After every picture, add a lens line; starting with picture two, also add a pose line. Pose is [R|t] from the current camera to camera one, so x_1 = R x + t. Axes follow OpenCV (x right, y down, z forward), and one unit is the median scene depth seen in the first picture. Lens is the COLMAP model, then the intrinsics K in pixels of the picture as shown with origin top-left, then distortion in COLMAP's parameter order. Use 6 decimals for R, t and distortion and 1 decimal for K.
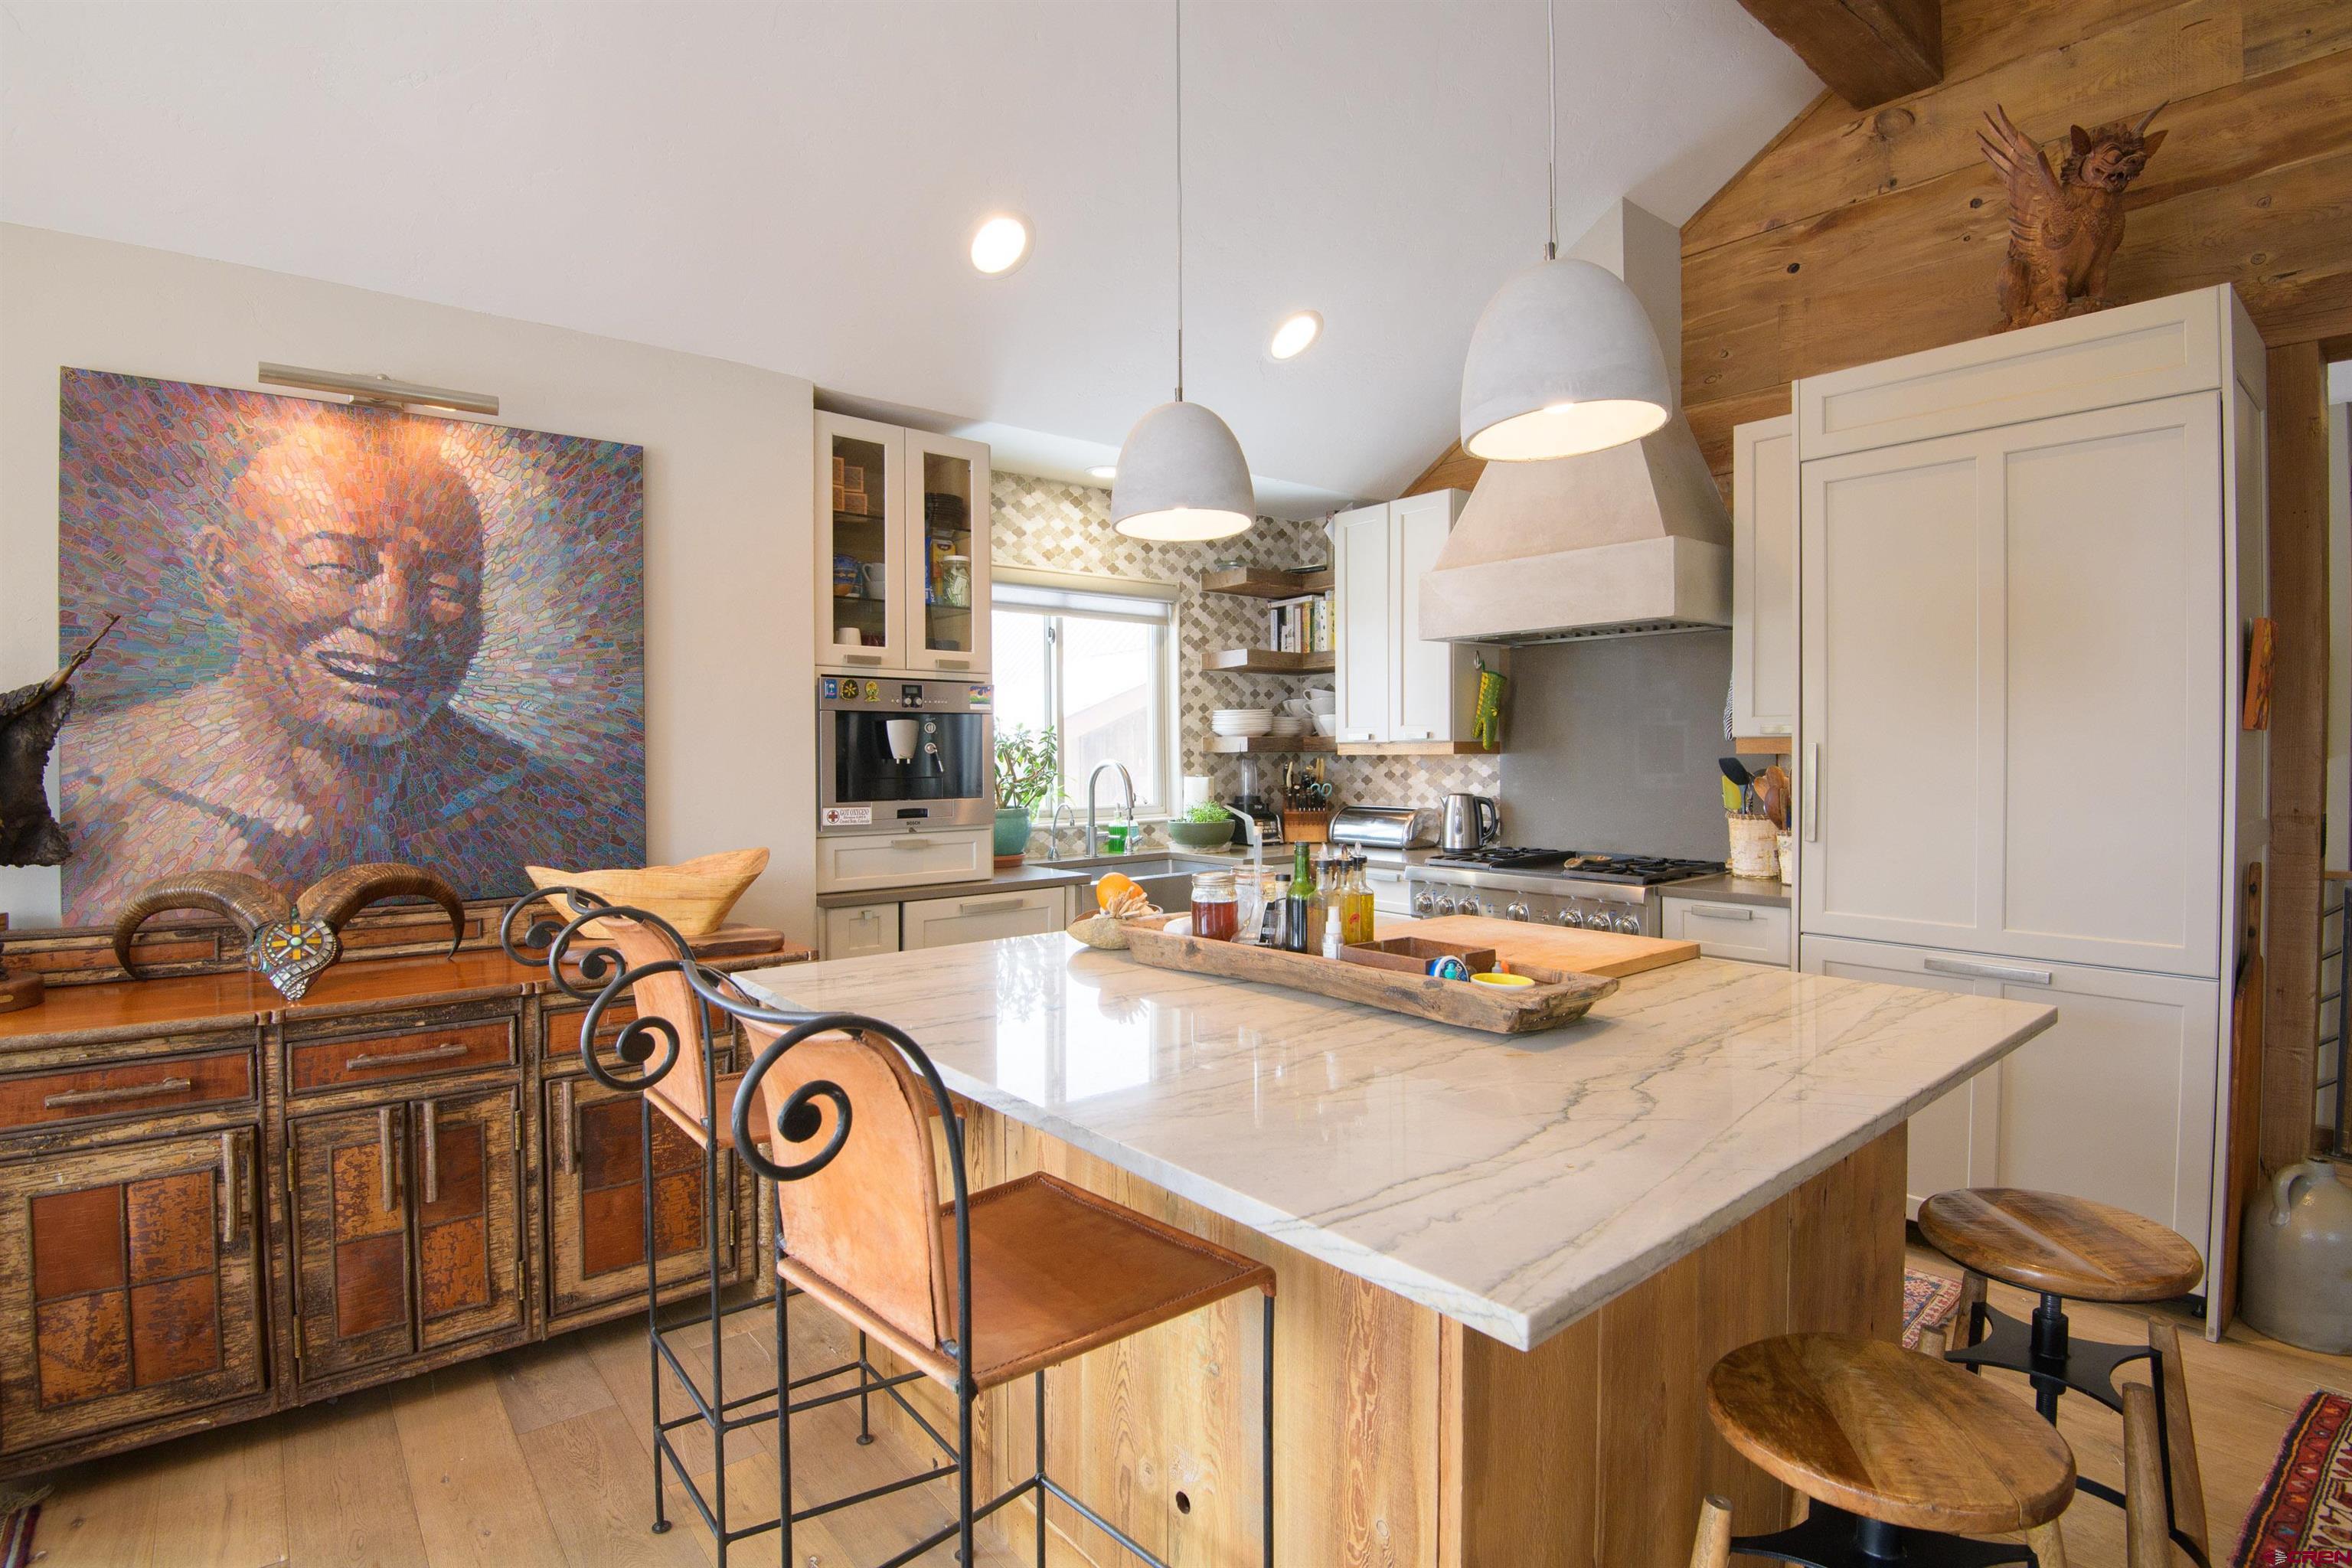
lens RADIAL K [[1122.5, 0, 1189.9], [0, 1122.5, 767.6], [0, 0, 1]] dist [-0.046570, -0.001364]
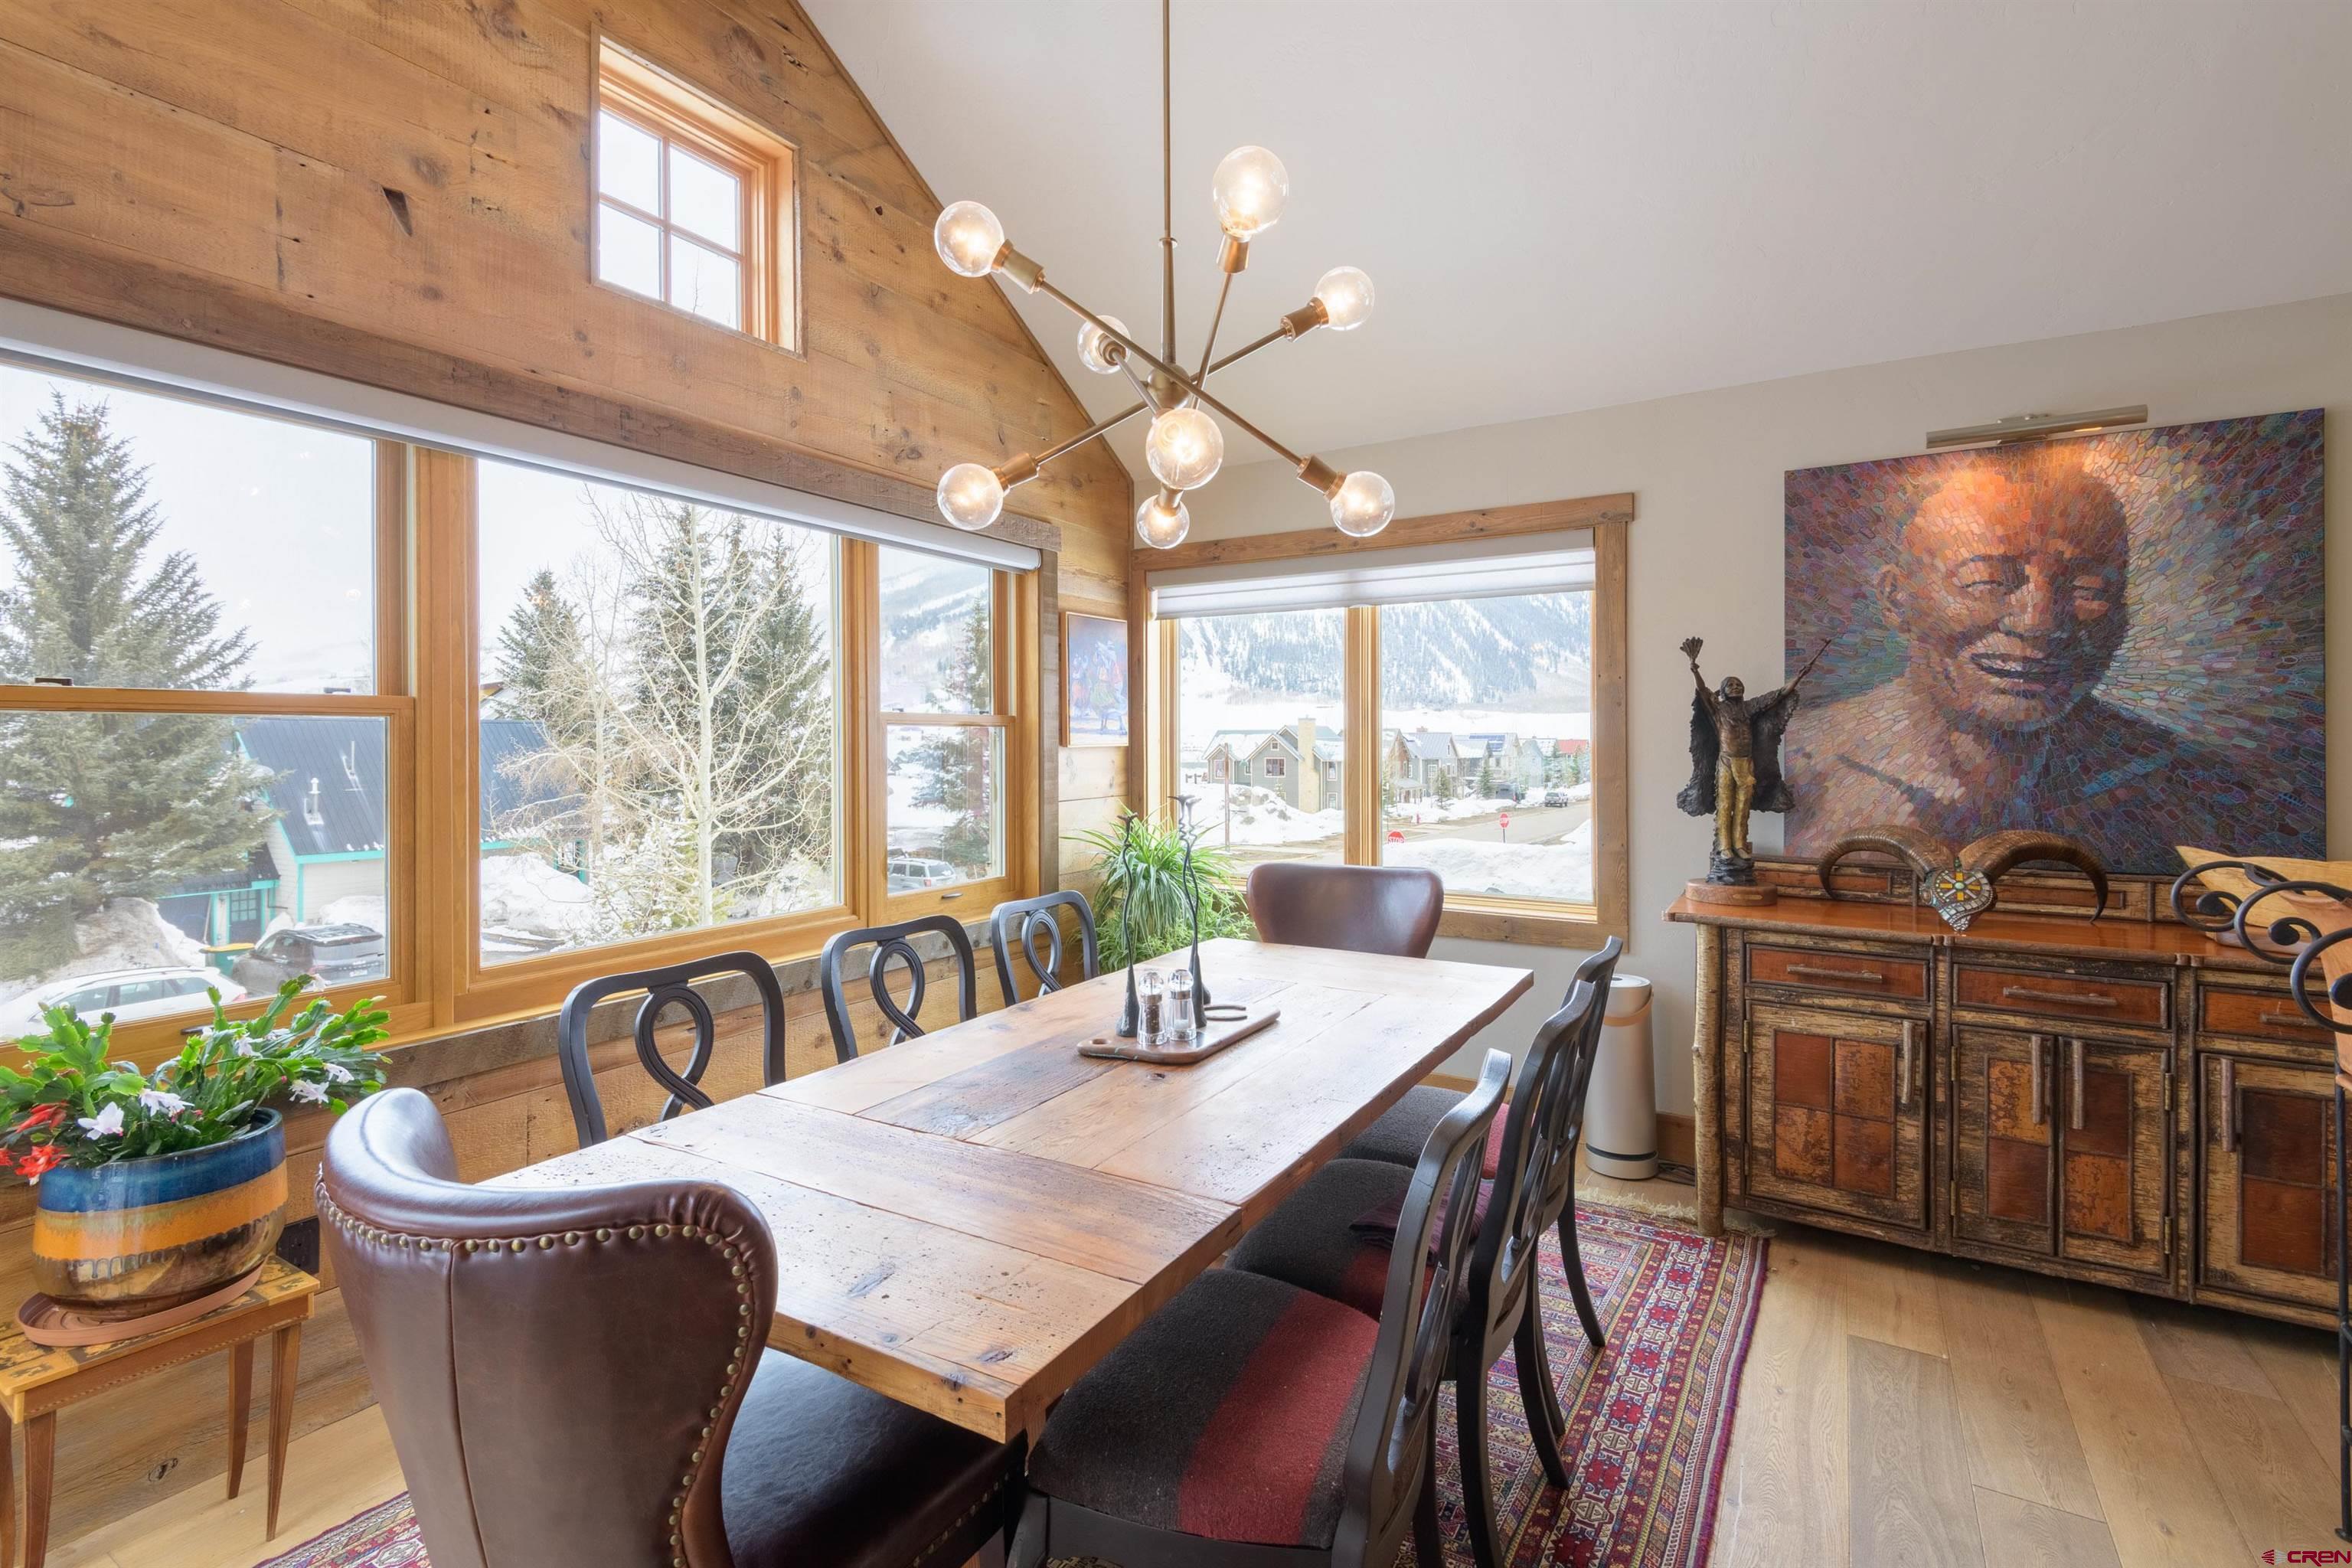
lens RADIAL K [[1082.9, 0, 1200.3], [0, 1082.9, 737.2], [0, 0, 1]] dist [0.010031, -0.002265]
pose [[0.328155, 0.000650, -0.944624, 0.076761], [-0.015099, 0.999876, -0.004557, 0.005841], [0.944503, 0.015758, 0.328124, -0.234963]]
